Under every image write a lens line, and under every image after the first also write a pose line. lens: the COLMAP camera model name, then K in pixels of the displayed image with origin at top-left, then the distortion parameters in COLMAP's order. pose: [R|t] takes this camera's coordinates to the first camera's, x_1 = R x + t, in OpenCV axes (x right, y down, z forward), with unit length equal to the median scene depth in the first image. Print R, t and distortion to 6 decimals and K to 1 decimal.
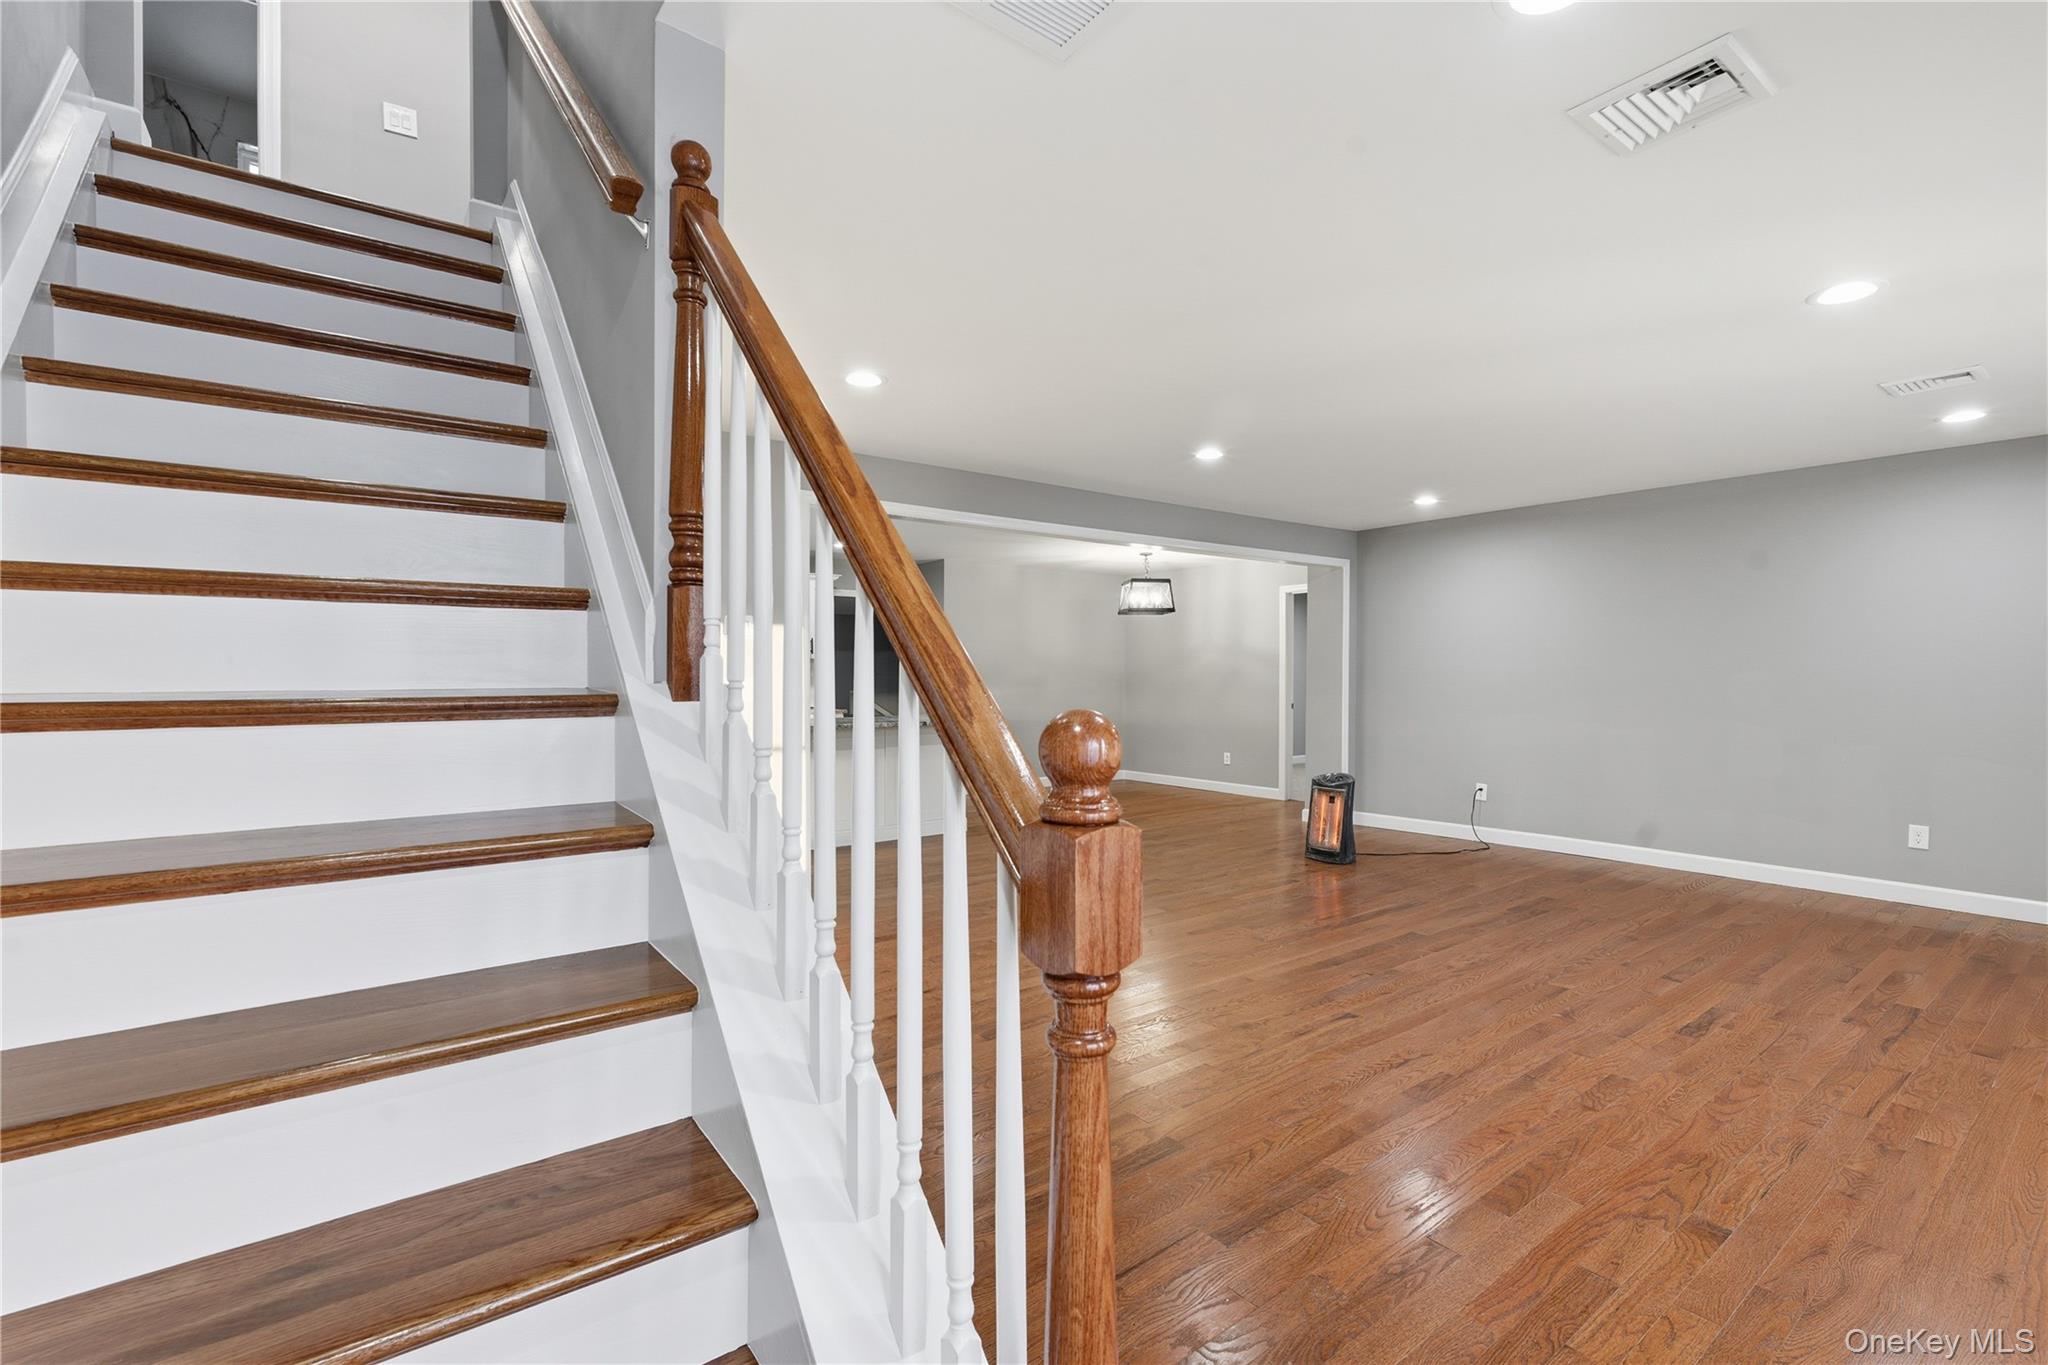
lens RADIAL K [[929.4, 0, 1019.9], [0, 929.4, 678.8], [0, 0, 1]] dist [0.004141, 0.000519]
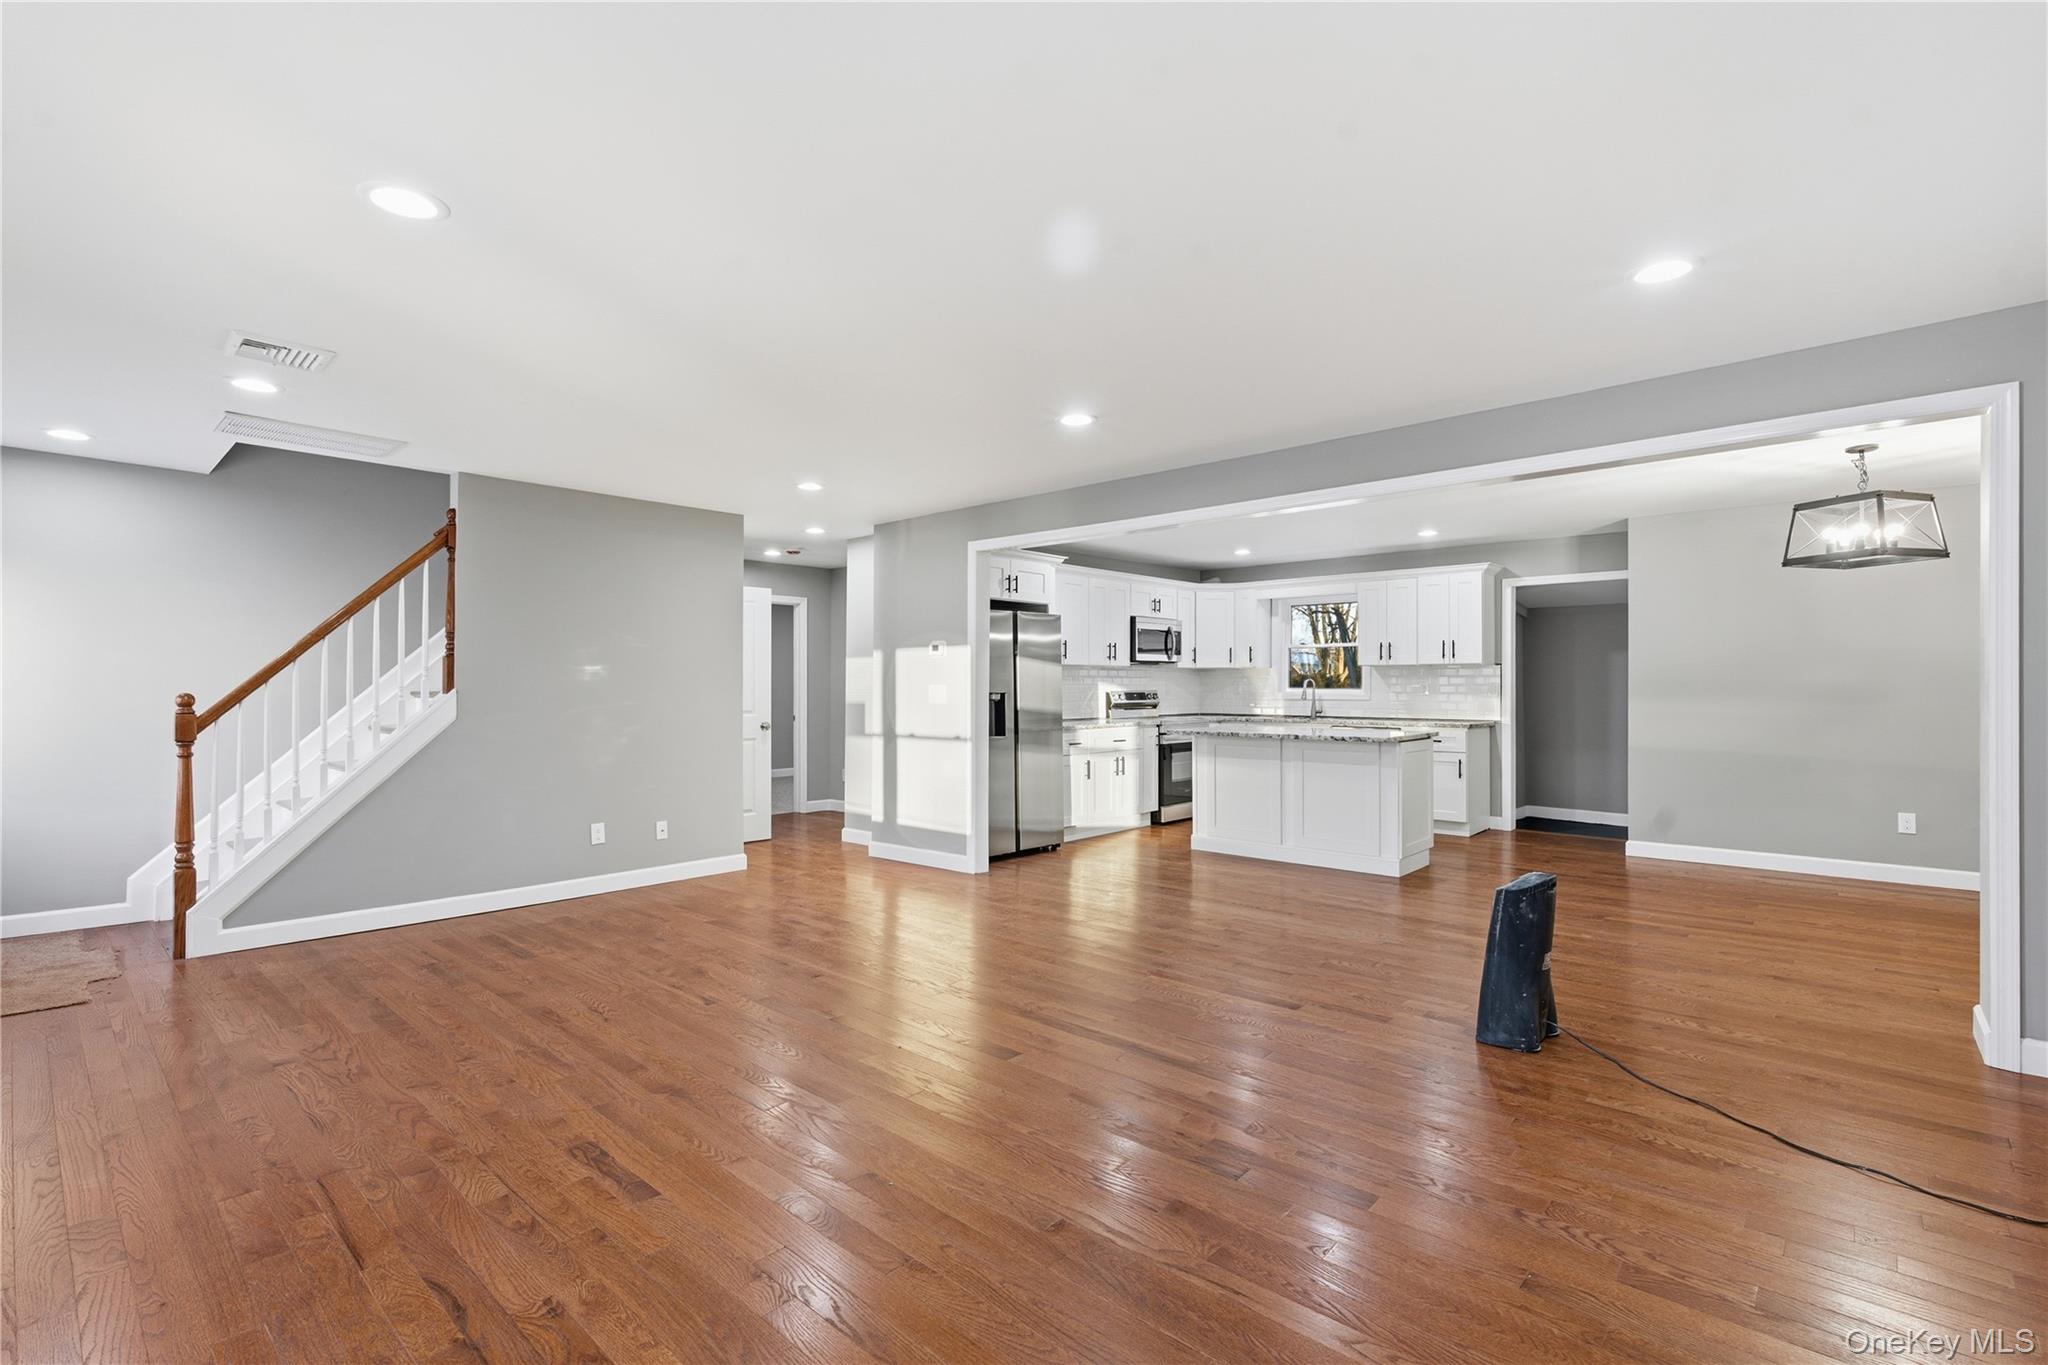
lens RADIAL K [[929.4, 0, 1017.8], [0, 929.4, 685.2], [0, 0, 1]] dist [0.004141, 0.000519]
pose [[0.157161, -0.003587, -0.987566, 1.567773], [0.001297, 0.999993, -0.003425, -0.001376], [0.987572, -0.000742, 0.157165, 1.257534]]
